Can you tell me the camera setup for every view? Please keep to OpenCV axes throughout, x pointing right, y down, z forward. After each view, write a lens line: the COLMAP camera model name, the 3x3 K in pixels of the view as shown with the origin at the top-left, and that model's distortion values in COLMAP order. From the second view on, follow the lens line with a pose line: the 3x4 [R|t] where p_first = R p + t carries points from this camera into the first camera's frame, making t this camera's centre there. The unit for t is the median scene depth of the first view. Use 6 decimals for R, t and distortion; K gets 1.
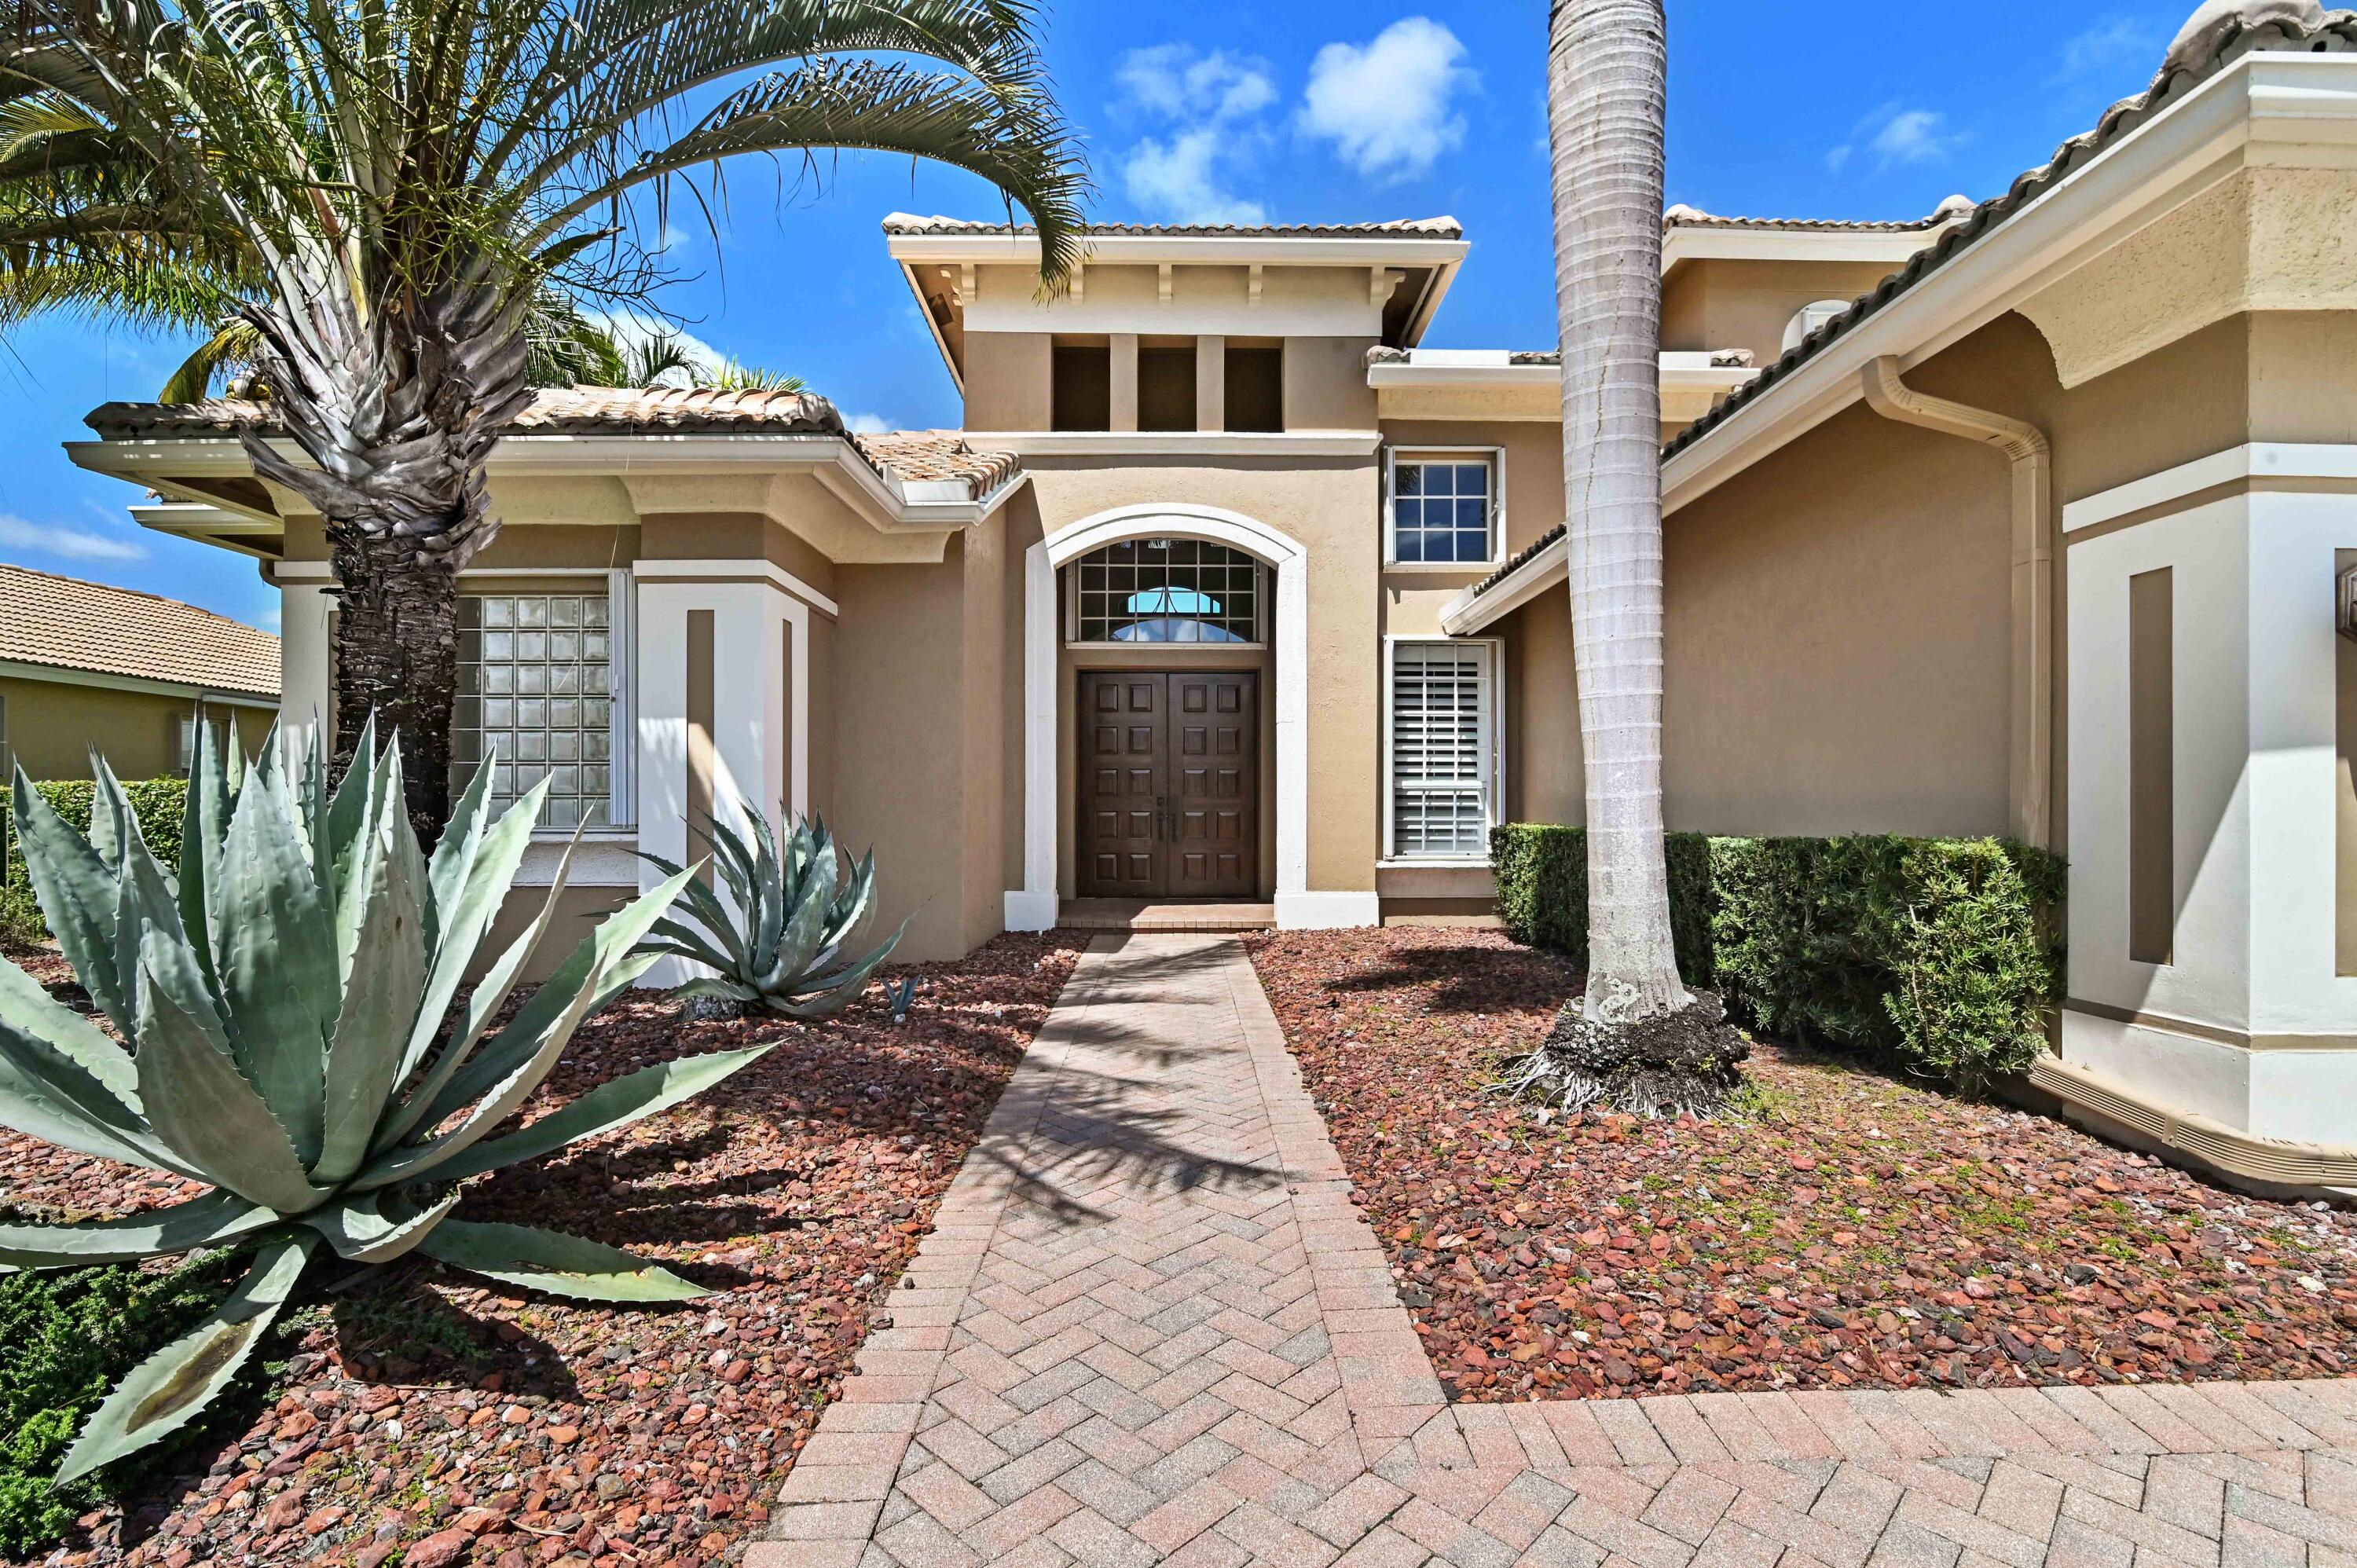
lens RADIAL K [[1084.5, 0, 1178.5], [0, 1084.5, 784.0], [0, 0, 1]] dist [-0.020003, -0.000147]
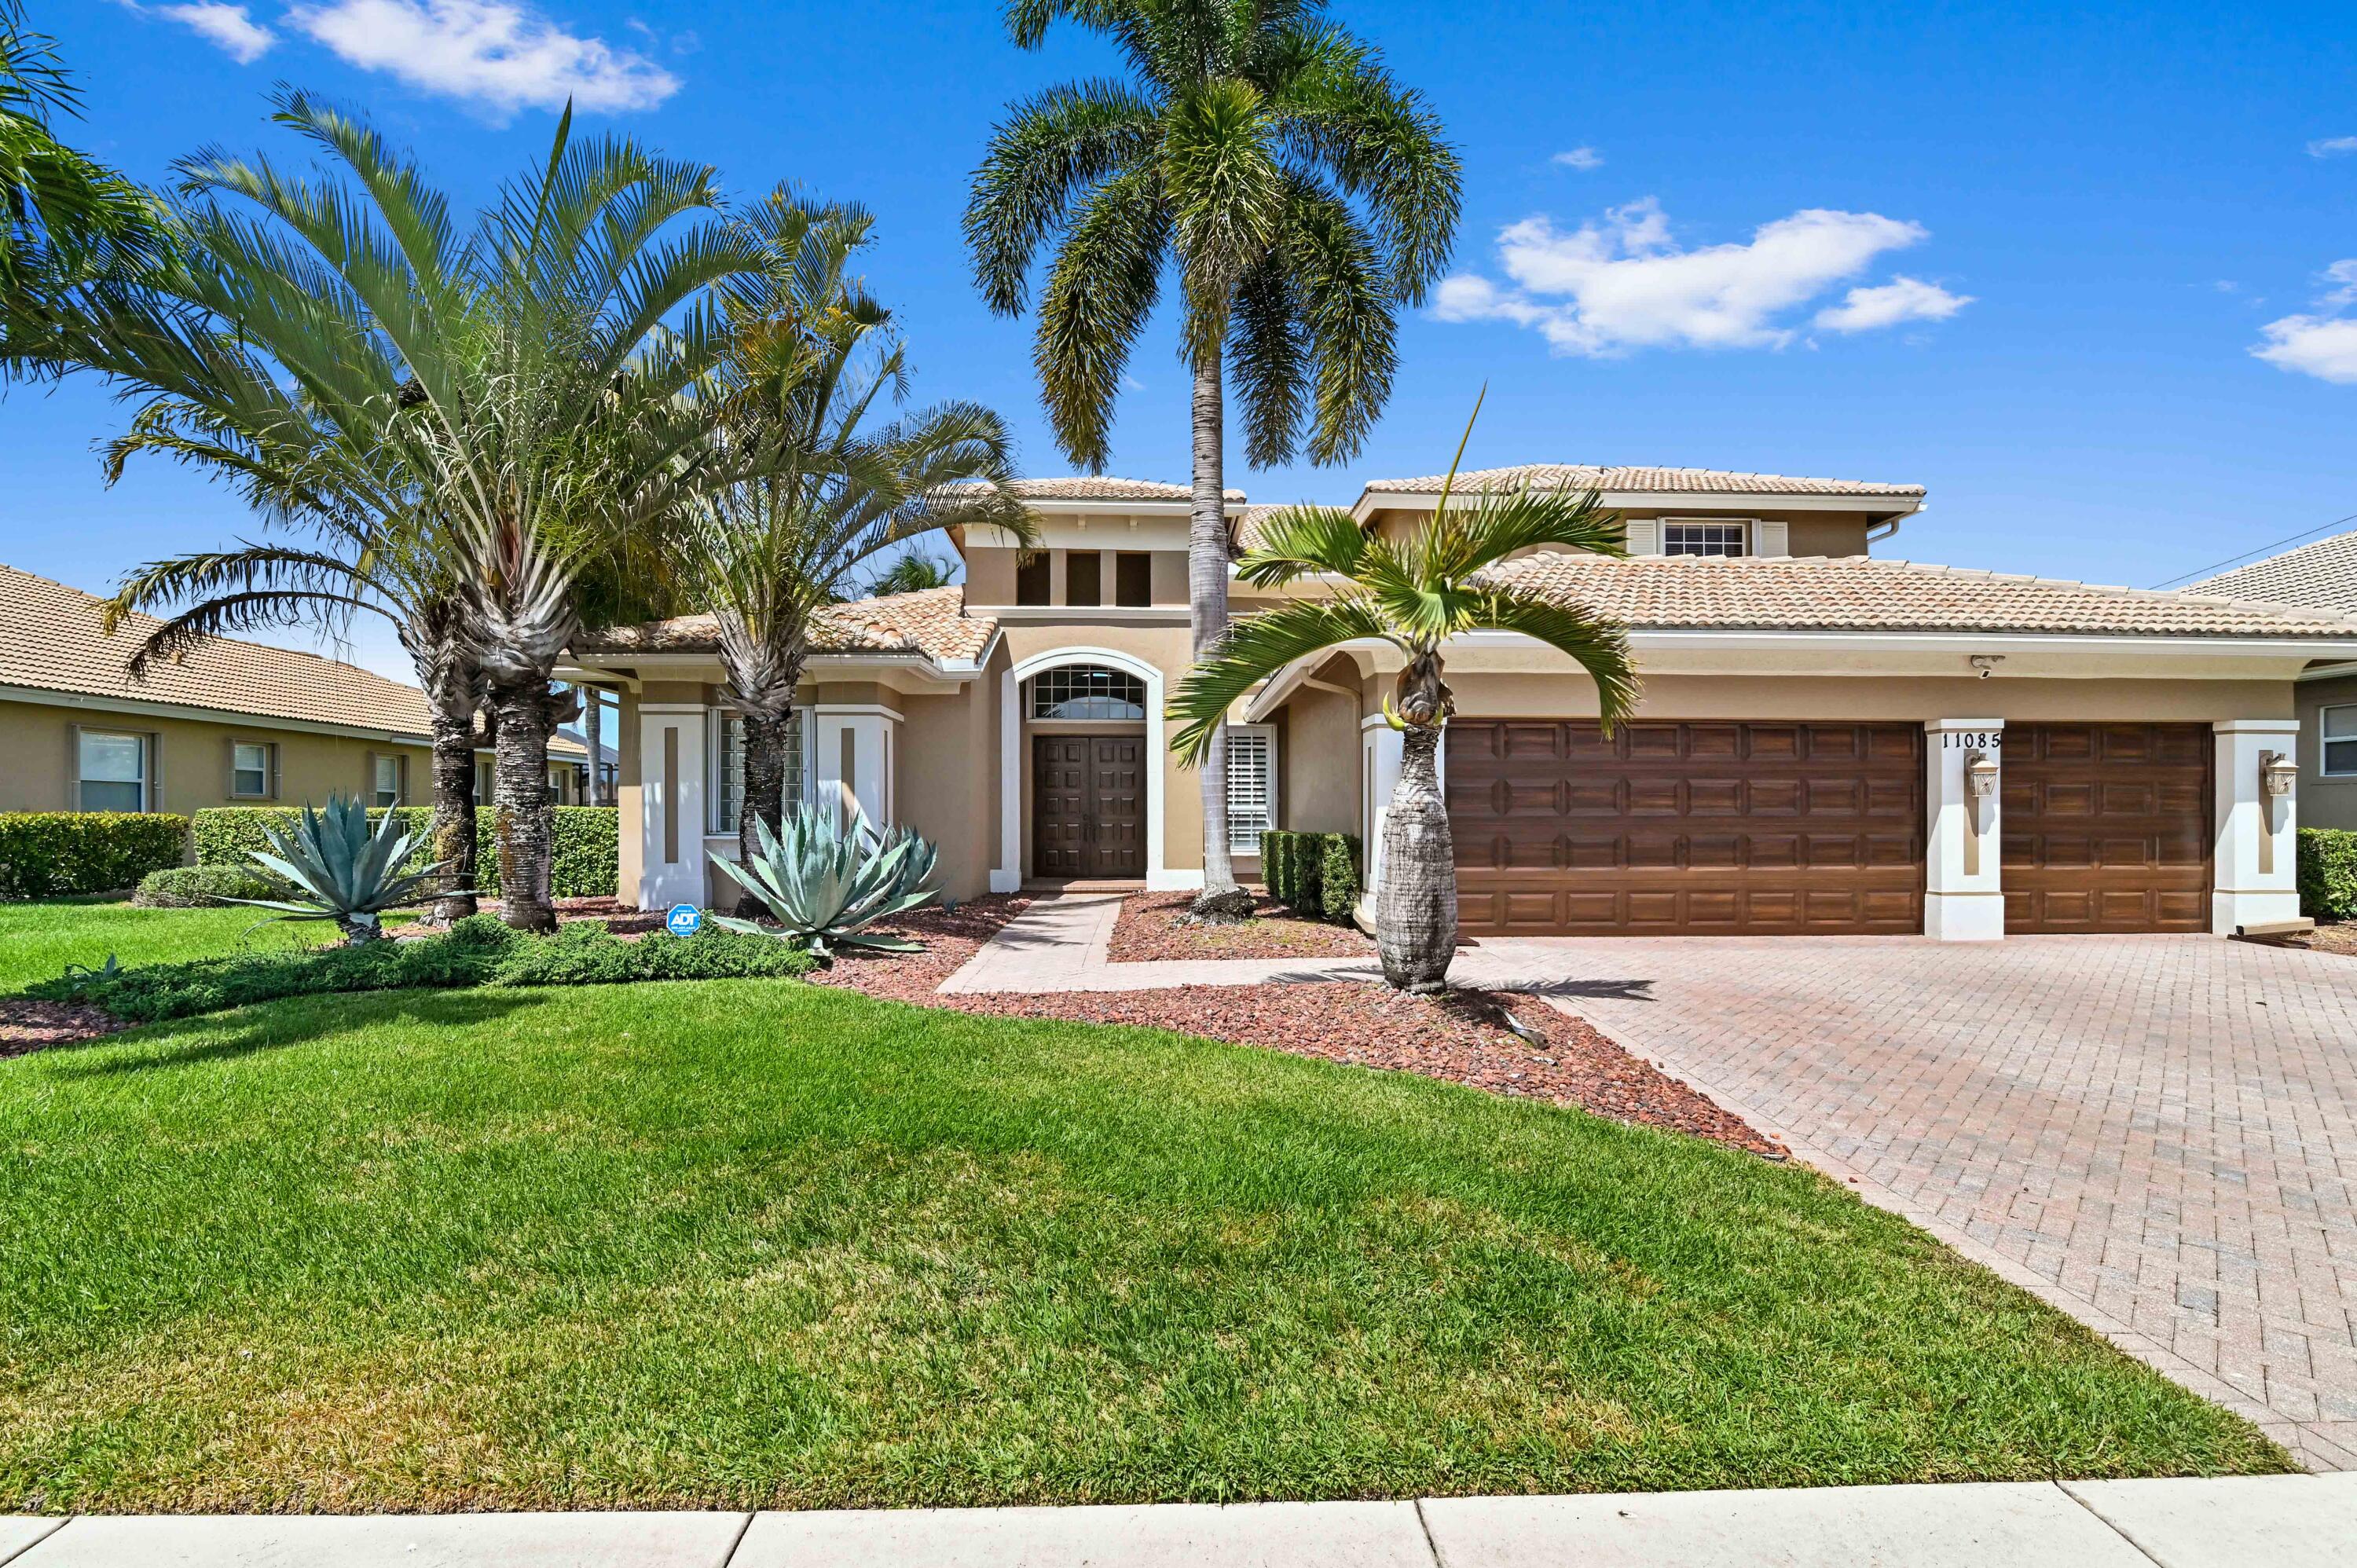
lens RADIAL K [[1099.0, 0, 1176.0], [0, 1099.0, 798.3], [0, 0, 1]] dist [-0.018479, 0.000008]
pose [[0.999780, -0.000325, 0.020984, 0.101792], [0.000256, 0.999995, 0.003287, -0.021450], [-0.020985, -0.003280, 0.999774, -0.773300]]
